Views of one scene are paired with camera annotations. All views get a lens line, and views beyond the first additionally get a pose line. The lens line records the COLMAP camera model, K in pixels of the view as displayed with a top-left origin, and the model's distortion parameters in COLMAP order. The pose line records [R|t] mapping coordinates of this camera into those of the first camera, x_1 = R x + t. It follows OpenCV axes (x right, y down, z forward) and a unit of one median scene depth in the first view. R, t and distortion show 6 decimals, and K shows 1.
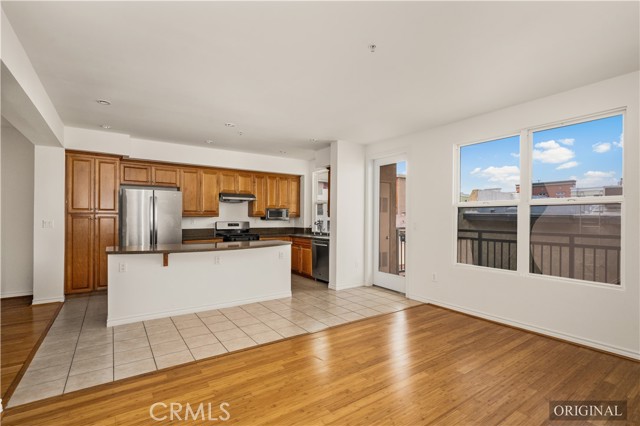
lens RADIAL K [[292.8, 0, 322.8], [0, 292.8, 218.4], [0, 0, 1]] dist [0.003829, -0.000763]
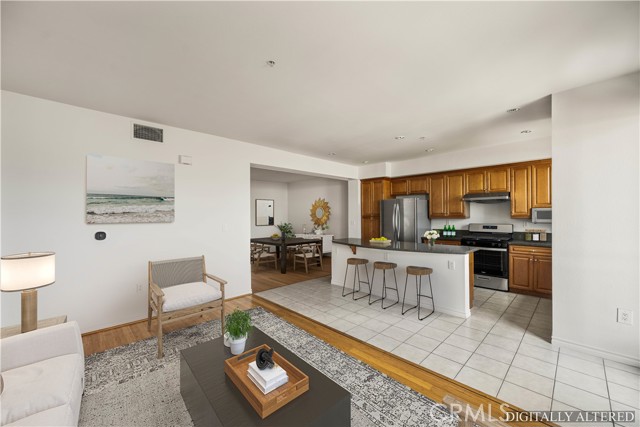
lens RADIAL K [[250.5, 0, 323.4], [0, 250.5, 216.0], [0, 0, 1]] dist [-0.000539, -0.000036]
pose [[0.163167, -0.014269, -0.986495, 0.528966], [0.010082, 0.999867, -0.012795, -0.010553], [0.986547, -0.007859, 0.163289, 0.519753]]
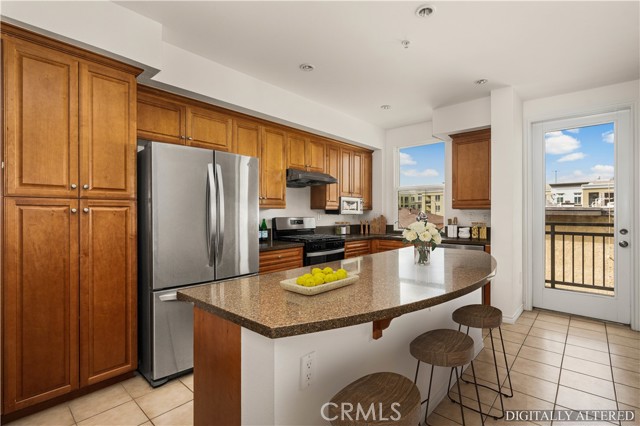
lens RADIAL K [[292.8, 0, 335.7], [0, 292.8, 213.9], [0, 0, 1]] dist [0.003829, -0.000763]
pose [[0.974186, -0.008358, 0.225594, -0.532601], [0.006020, 0.999921, 0.011051, 0.001273], [-0.225668, -0.009408, 0.974159, 0.529860]]
